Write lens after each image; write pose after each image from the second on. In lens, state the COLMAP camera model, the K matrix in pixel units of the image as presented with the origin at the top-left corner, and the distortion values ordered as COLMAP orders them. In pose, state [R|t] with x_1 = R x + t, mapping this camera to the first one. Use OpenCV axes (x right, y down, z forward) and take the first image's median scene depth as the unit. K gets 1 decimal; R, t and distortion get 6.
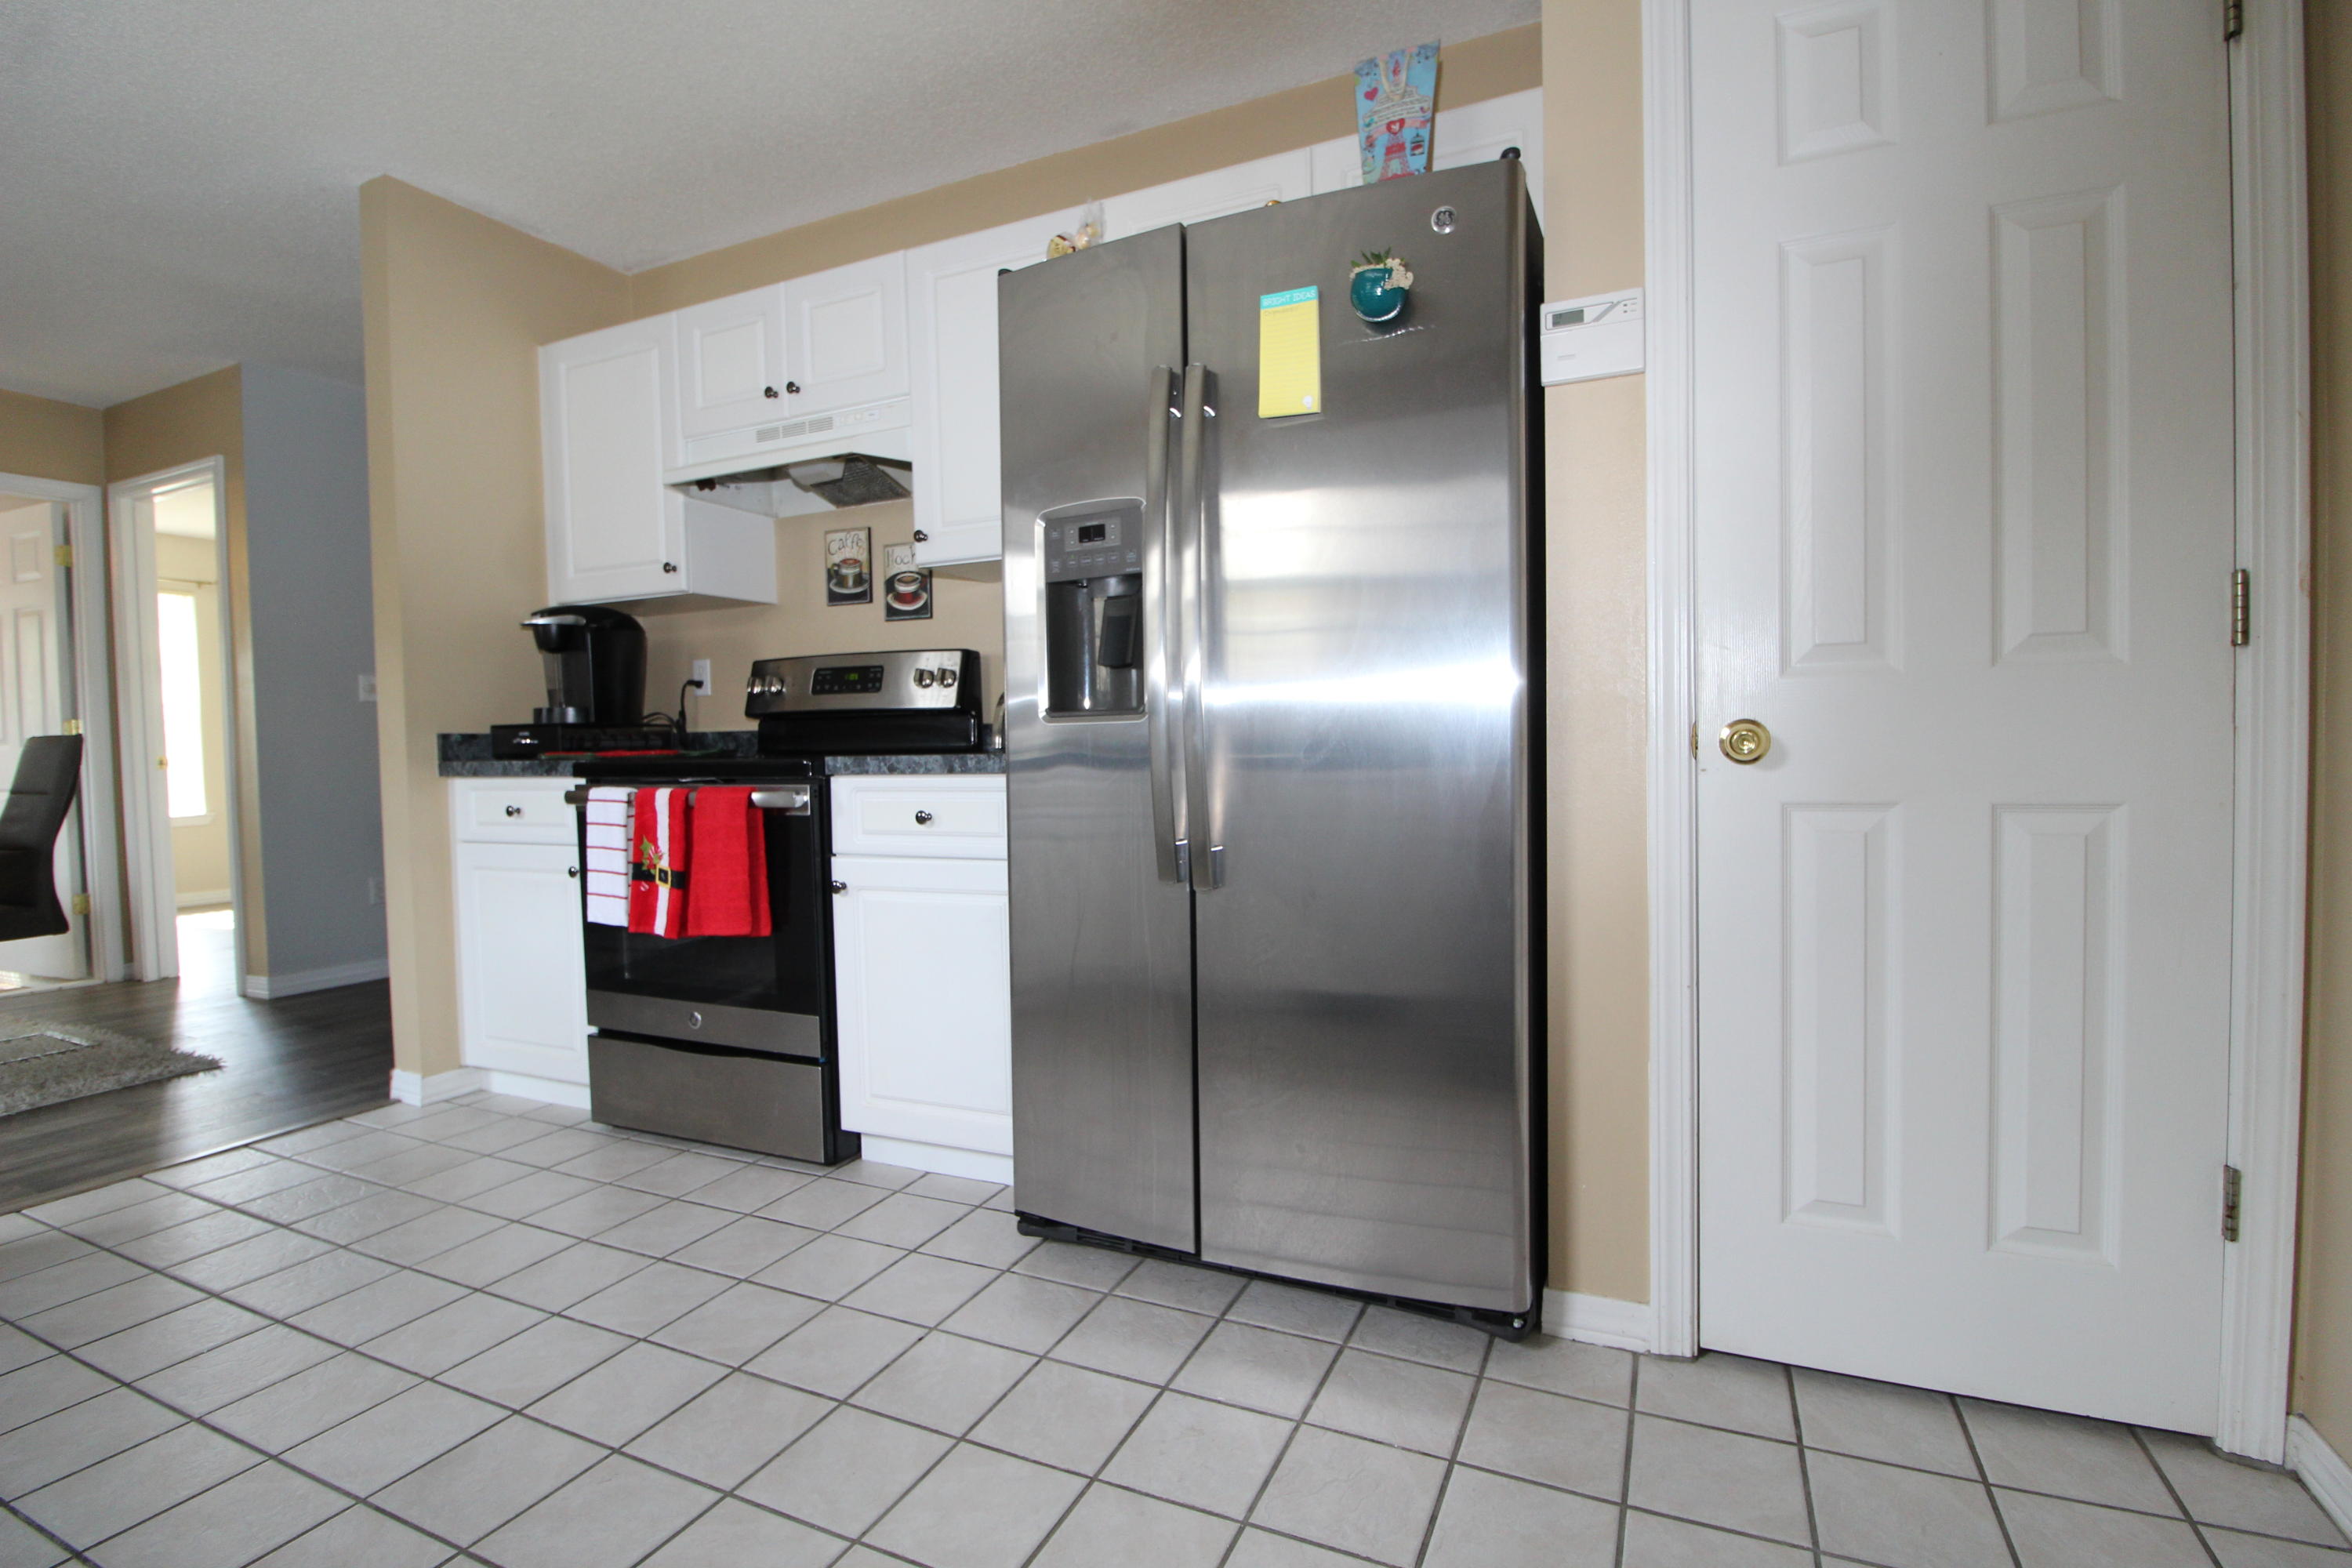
lens RADIAL K [[1075.0, 0, 1195.7], [0, 1075.0, 782.7], [0, 0, 1]] dist [0.000341, -0.012150]
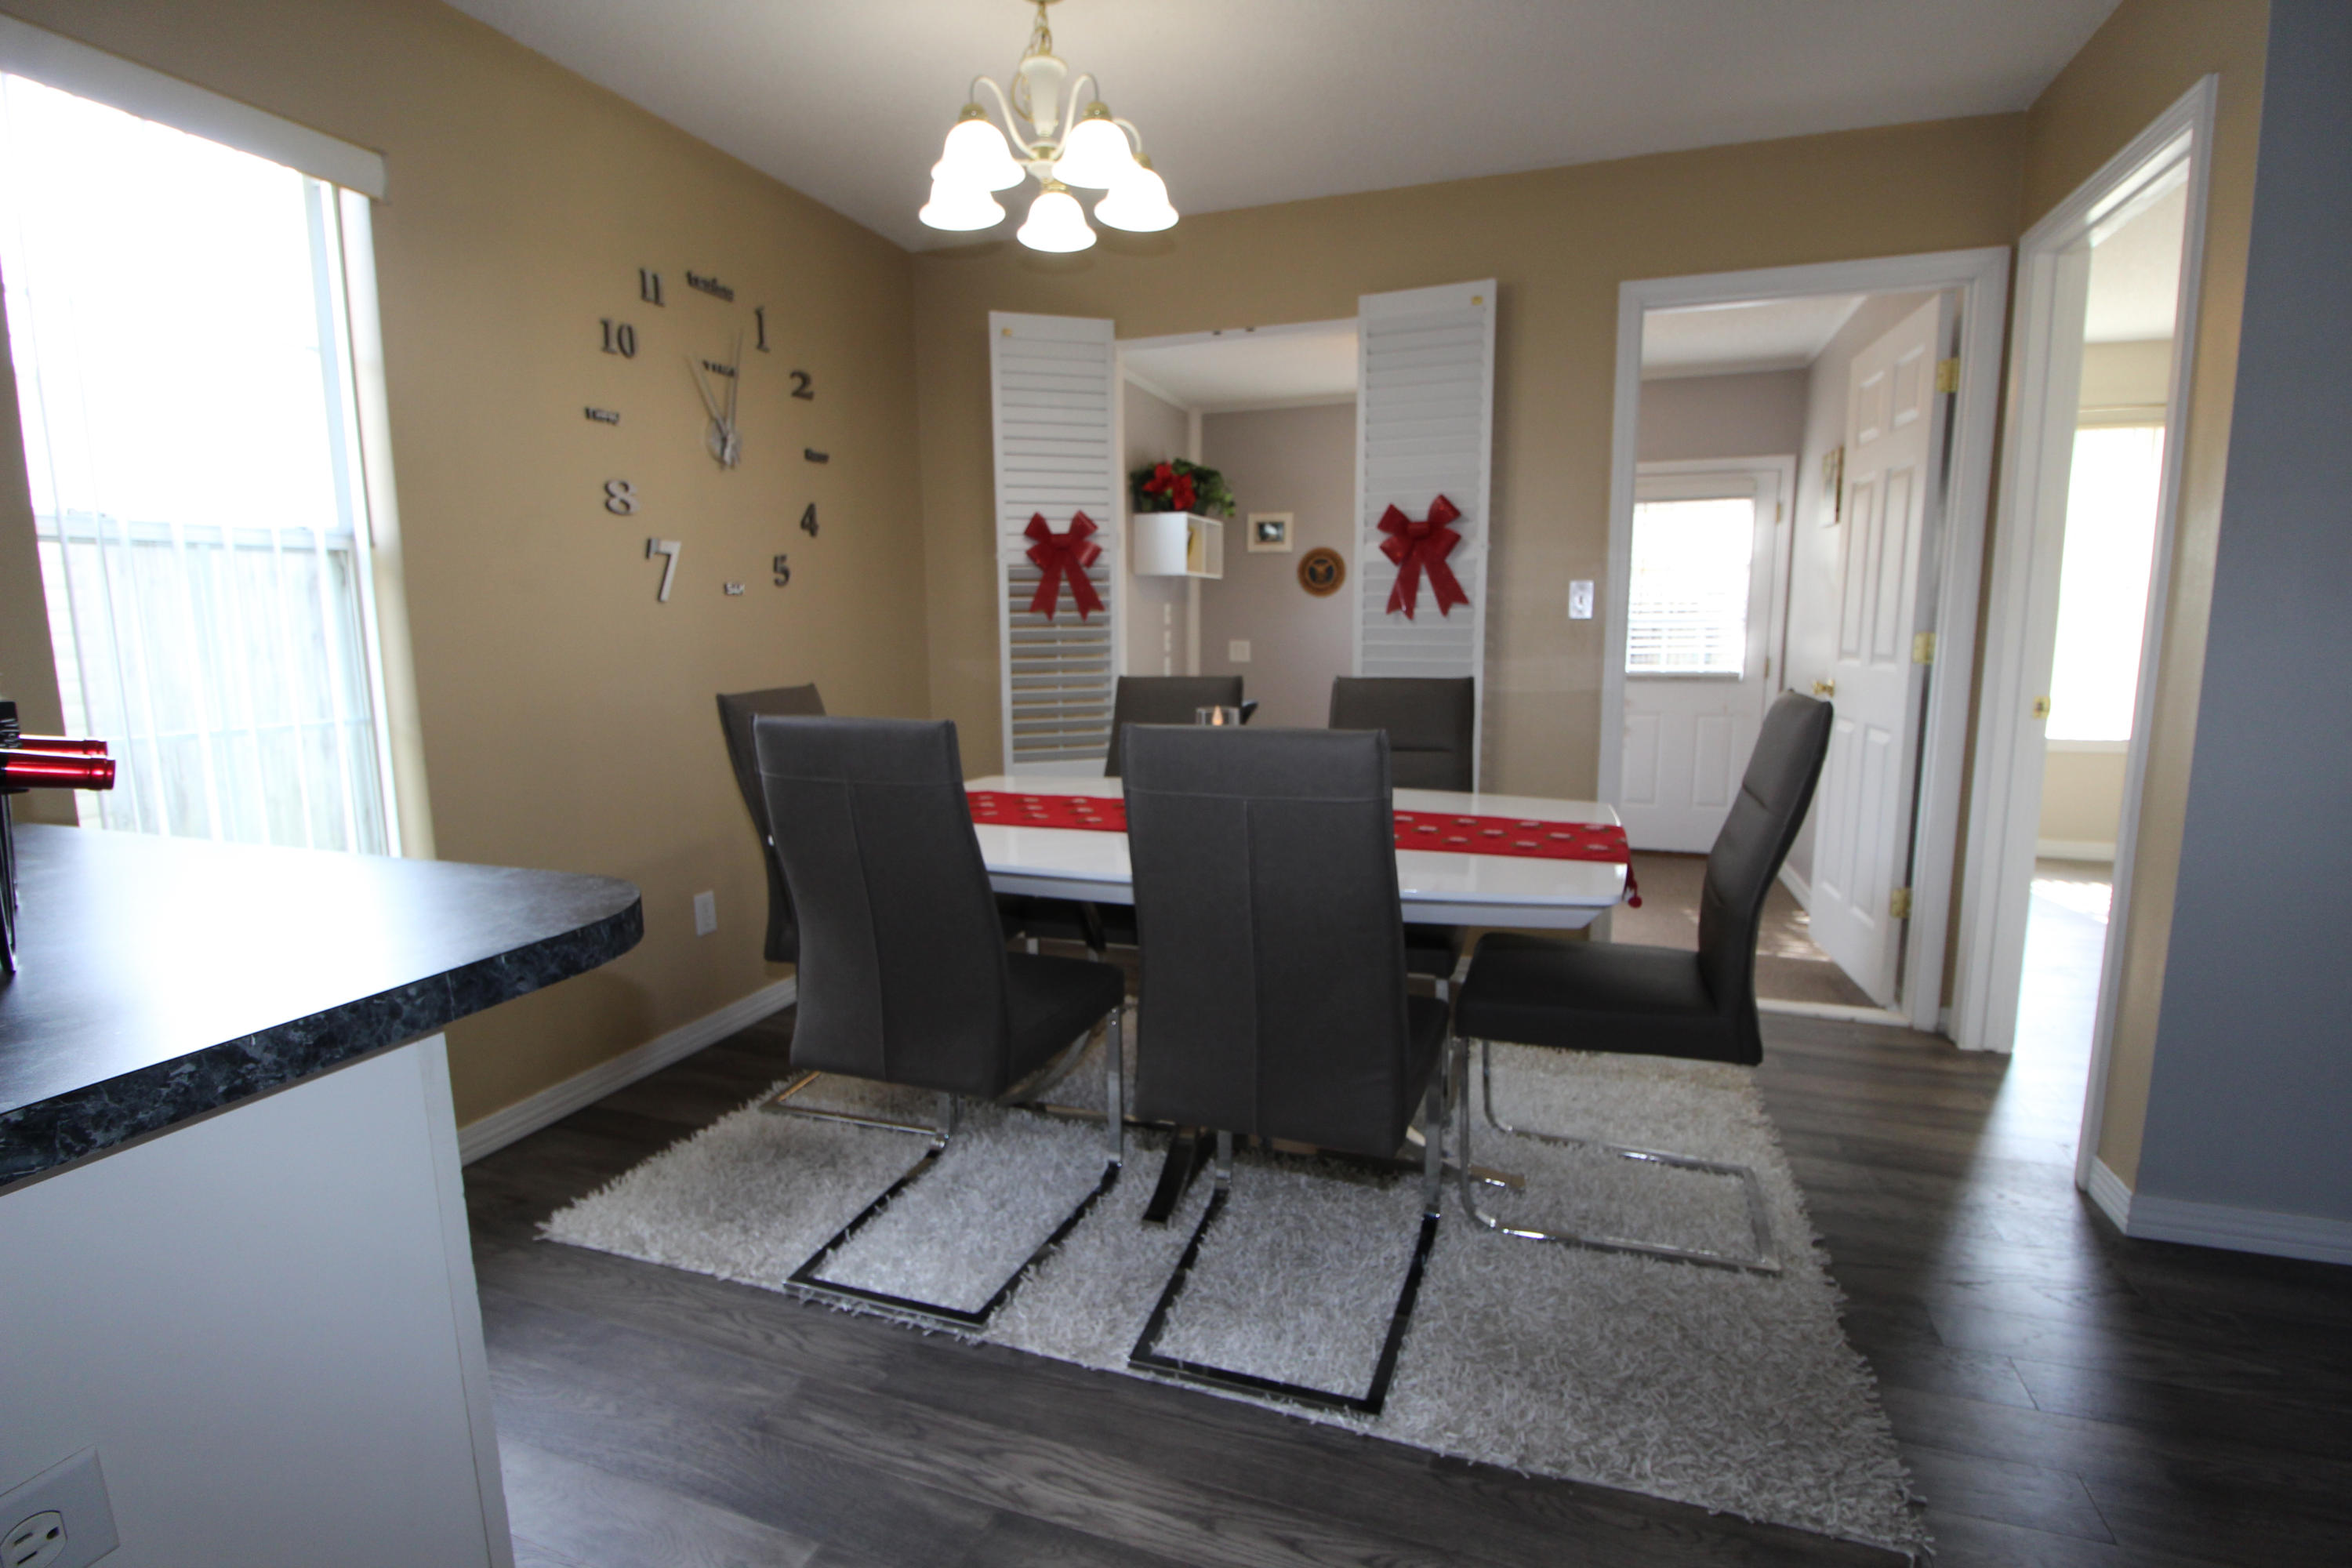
lens RADIAL K [[1082.3, 0, 1193.7], [0, 1082.3, 776.8], [0, 0, 1]] dist [0.001133, -0.016318]
pose [[0.084458, 0.161023, -0.983330, -0.653187], [-0.030833, 0.986806, 0.158944, -0.098254], [0.995950, 0.016895, 0.088309, 0.754048]]
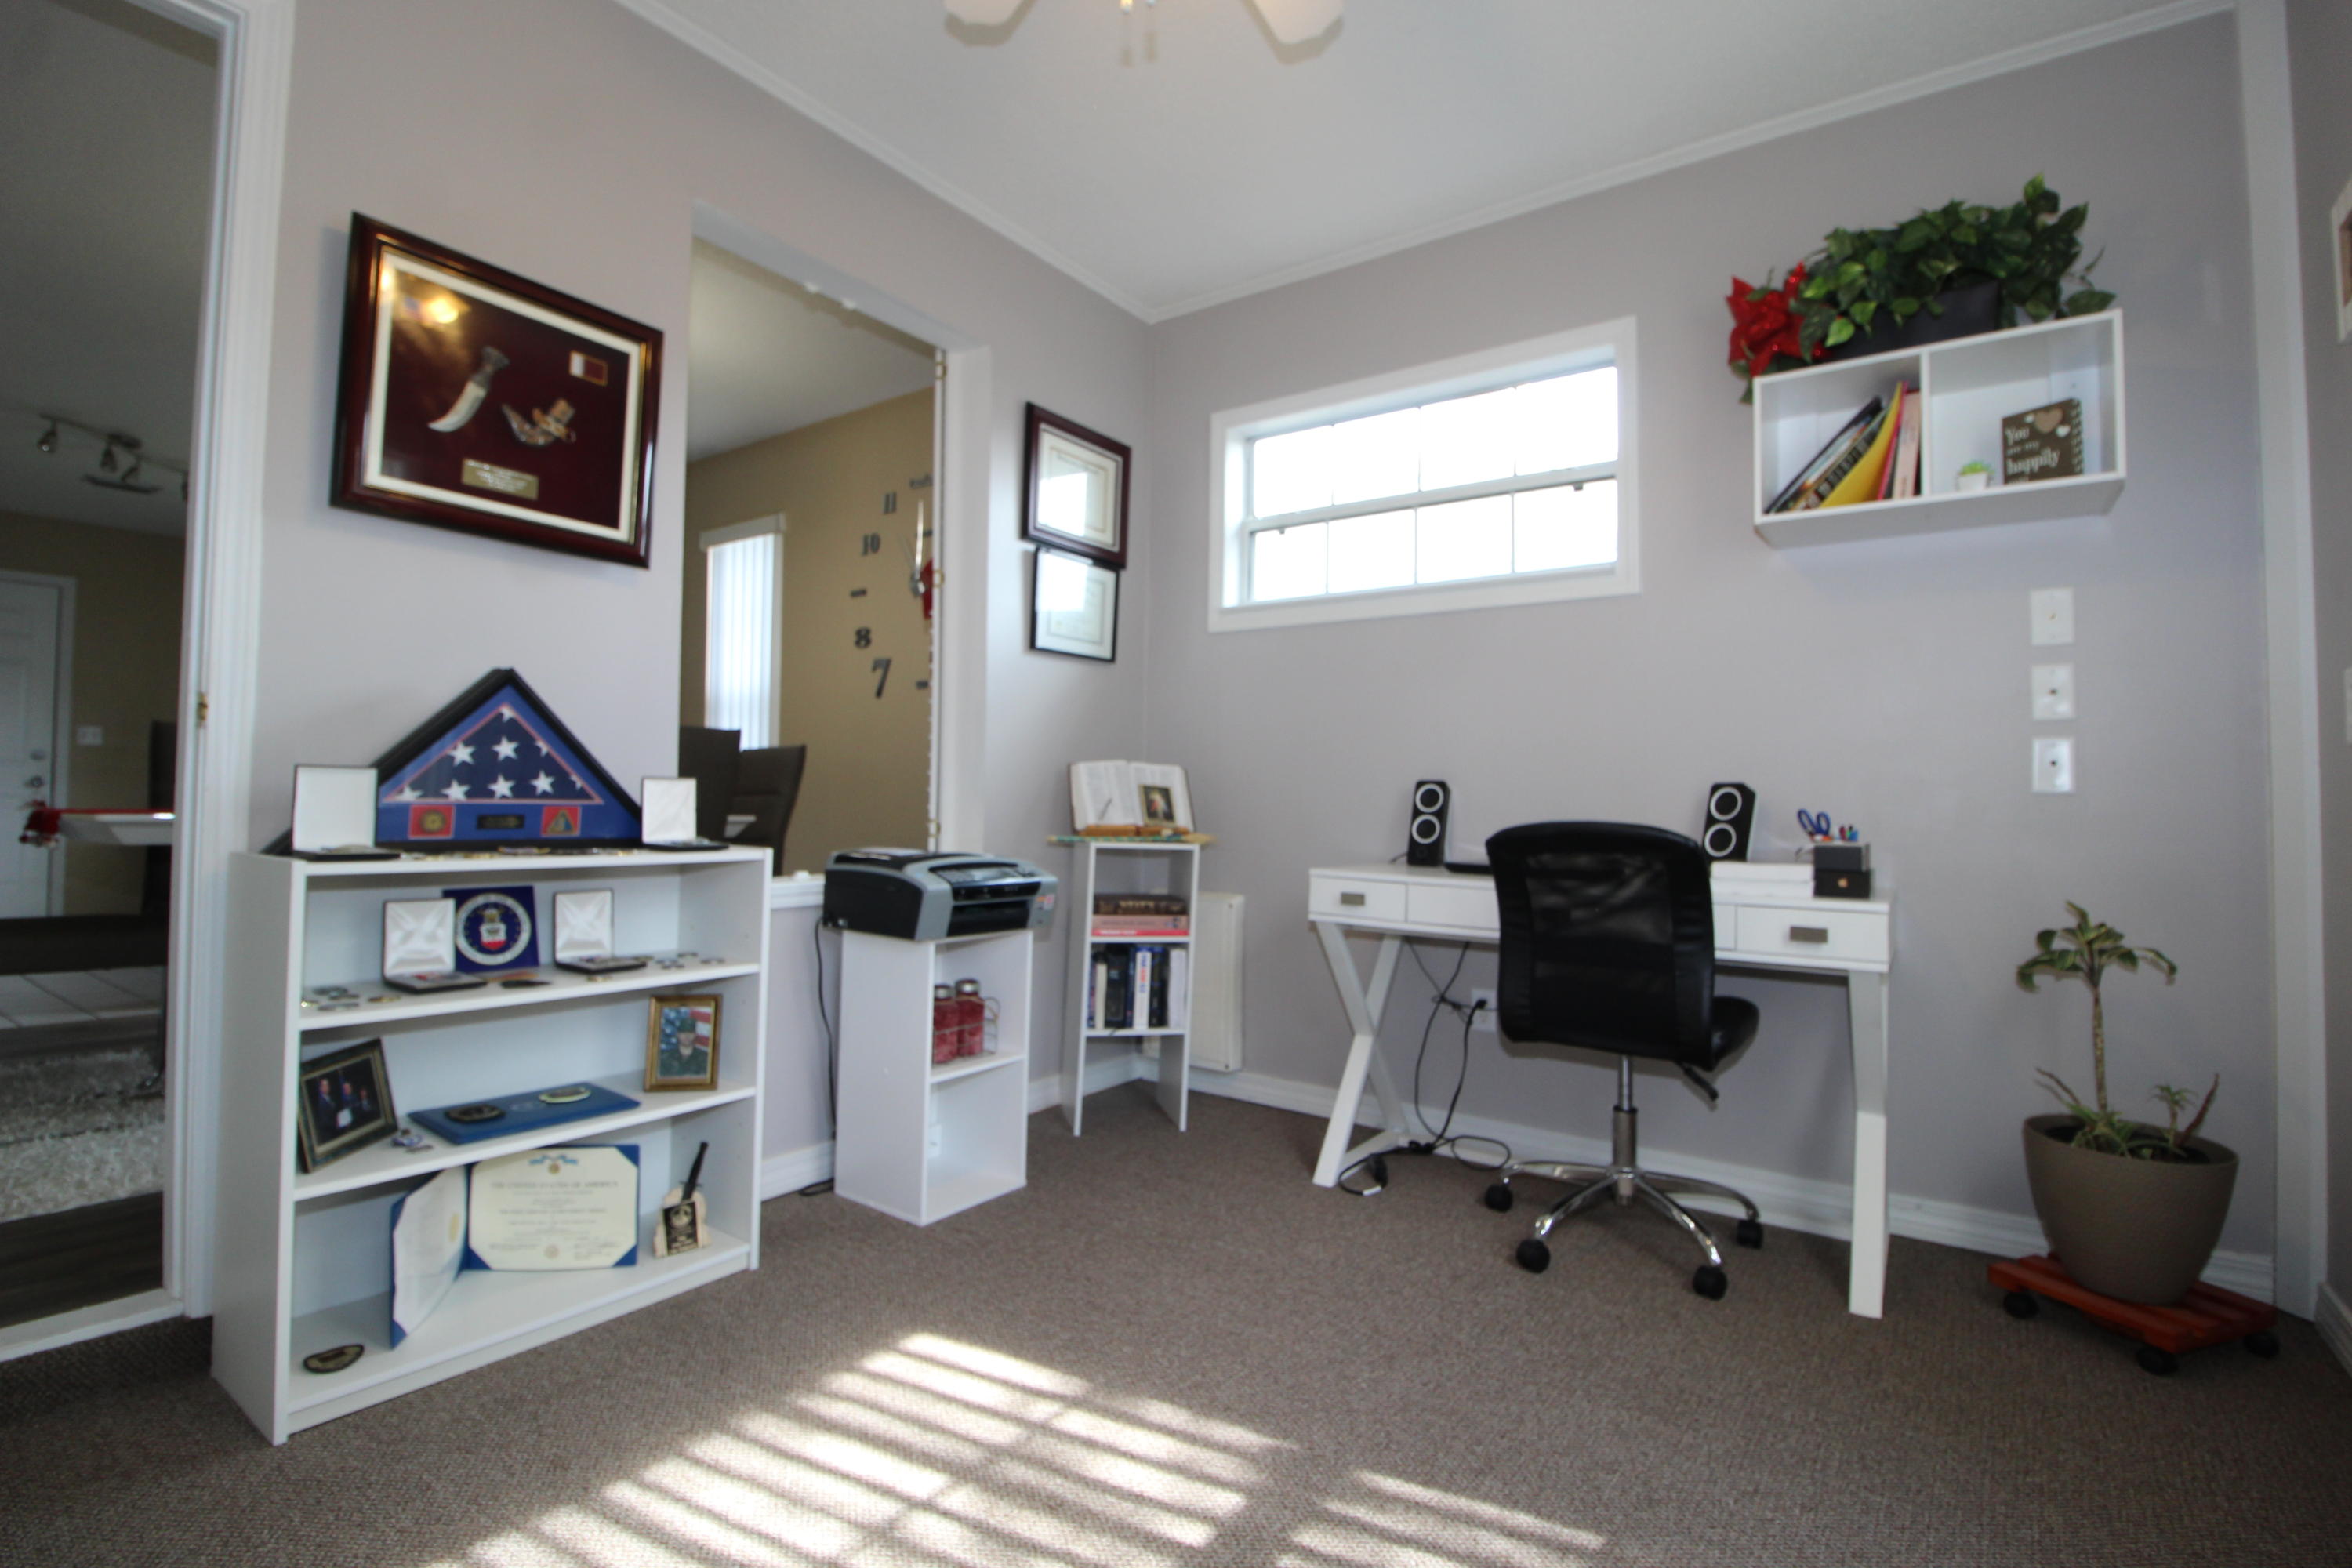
lens RADIAL K [[1075.0, 0, 1195.7], [0, 1075.0, 782.7], [0, 0, 1]] dist [0.000341, -0.012150]
pose [[-0.982819, 0.013888, 0.184047, -2.392382], [0.015241, 0.999866, 0.005938, 0.033627], [-0.183940, 0.008641, -0.982900, 1.766946]]
